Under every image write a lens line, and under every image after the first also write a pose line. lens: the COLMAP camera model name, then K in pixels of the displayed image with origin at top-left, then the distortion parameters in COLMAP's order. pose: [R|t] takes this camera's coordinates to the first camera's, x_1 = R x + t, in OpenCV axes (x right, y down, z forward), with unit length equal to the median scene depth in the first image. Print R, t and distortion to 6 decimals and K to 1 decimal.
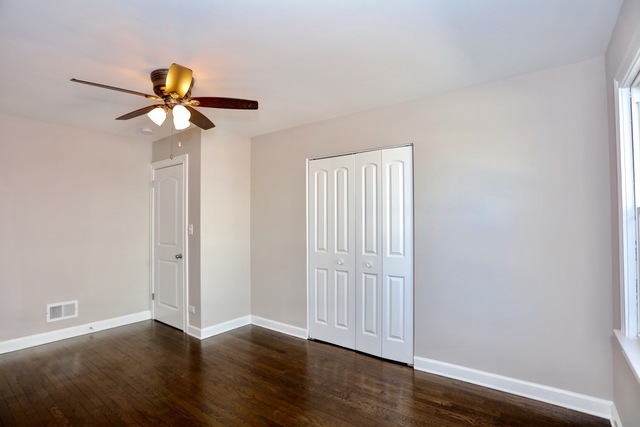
lens RADIAL K [[313.3, 0, 316.7], [0, 313.3, 216.7], [0, 0, 1]] dist [-0.046629, 0.003608]
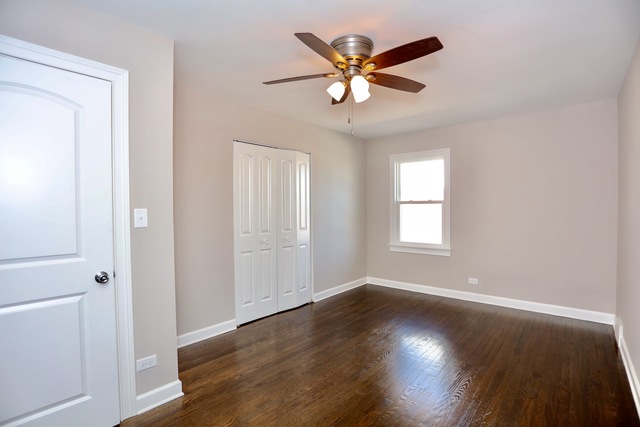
lens RADIAL K [[313.3, 0, 314.9], [0, 313.3, 211.8], [0, 0, 1]] dist [-0.046629, 0.003608]
pose [[0.085817, -0.011827, 0.996241, -1.029120], [-0.018627, 0.999736, 0.013473, 0.020924], [-0.996137, -0.019714, 0.085574, 0.741244]]
